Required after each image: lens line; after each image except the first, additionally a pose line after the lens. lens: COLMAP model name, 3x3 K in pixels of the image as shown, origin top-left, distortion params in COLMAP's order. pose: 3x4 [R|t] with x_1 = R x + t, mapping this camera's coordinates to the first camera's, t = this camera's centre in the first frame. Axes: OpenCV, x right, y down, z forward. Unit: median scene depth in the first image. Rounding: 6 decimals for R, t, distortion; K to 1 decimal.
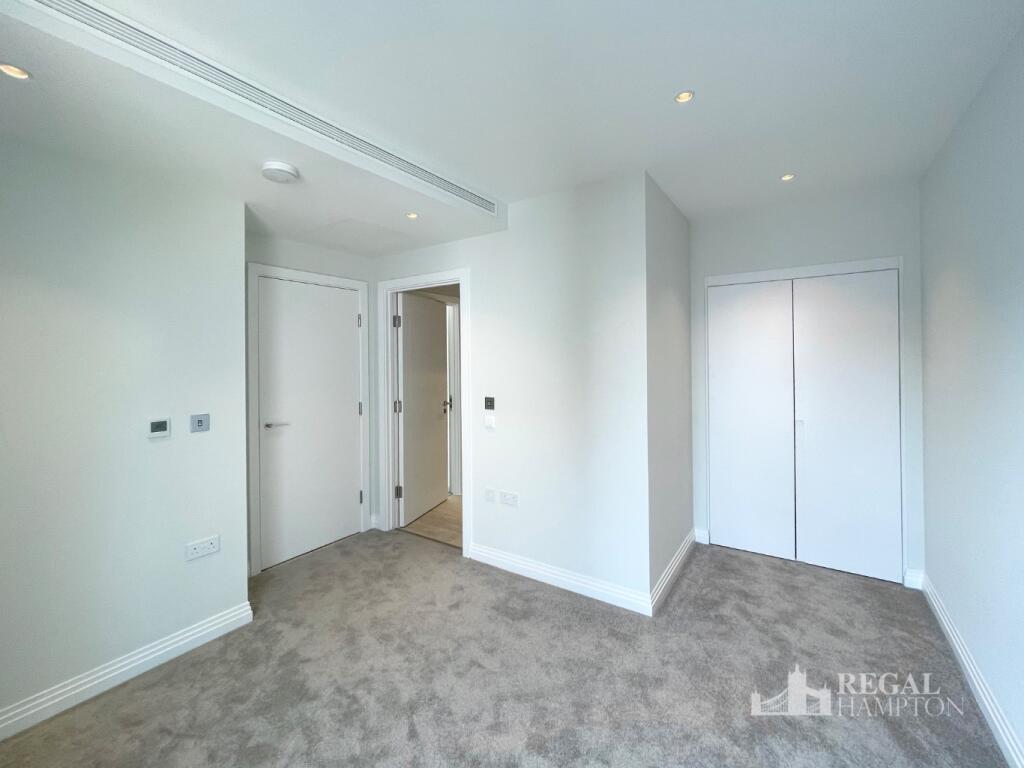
lens RADIAL K [[424.1, 0, 513.0], [0, 424.1, 359.5], [0, 0, 1]] dist [0.000064, 0.000052]
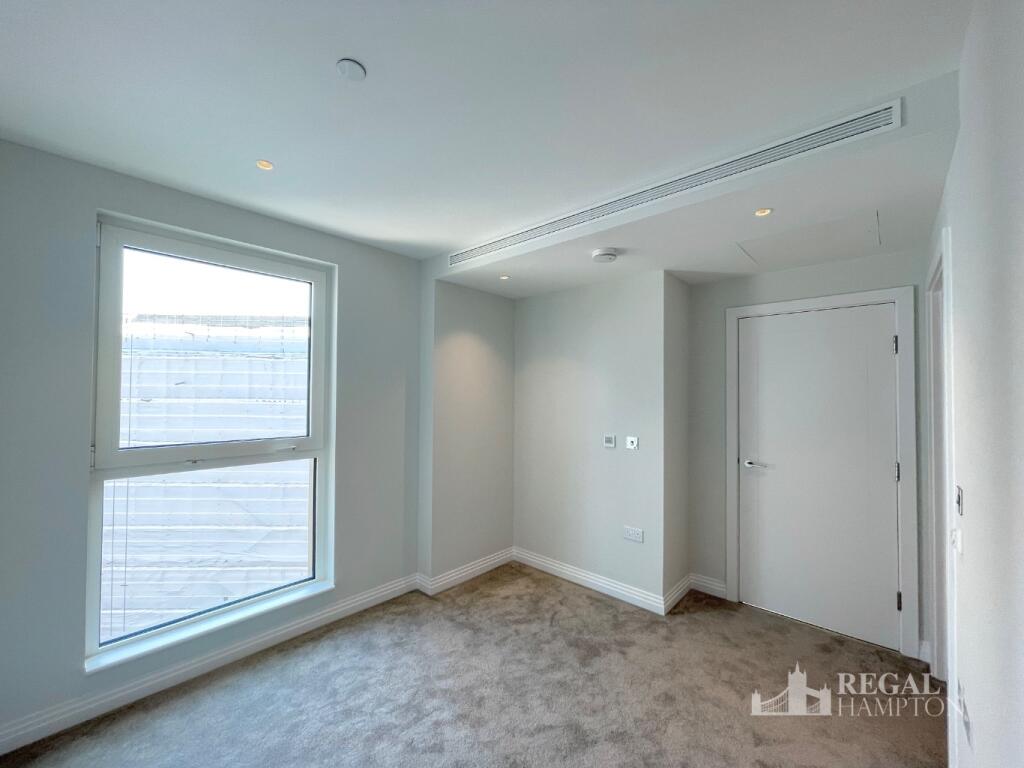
lens RADIAL K [[415.1, 0, 512.0], [0, 415.1, 384.0], [0, 0, 1]] dist [0.000772, 0.000052]
pose [[-0.140364, -0.015728, -0.989975, 0.633008], [-0.003788, 0.999875, -0.015349, -0.021929], [0.990093, 0.001596, -0.140406, 0.748397]]
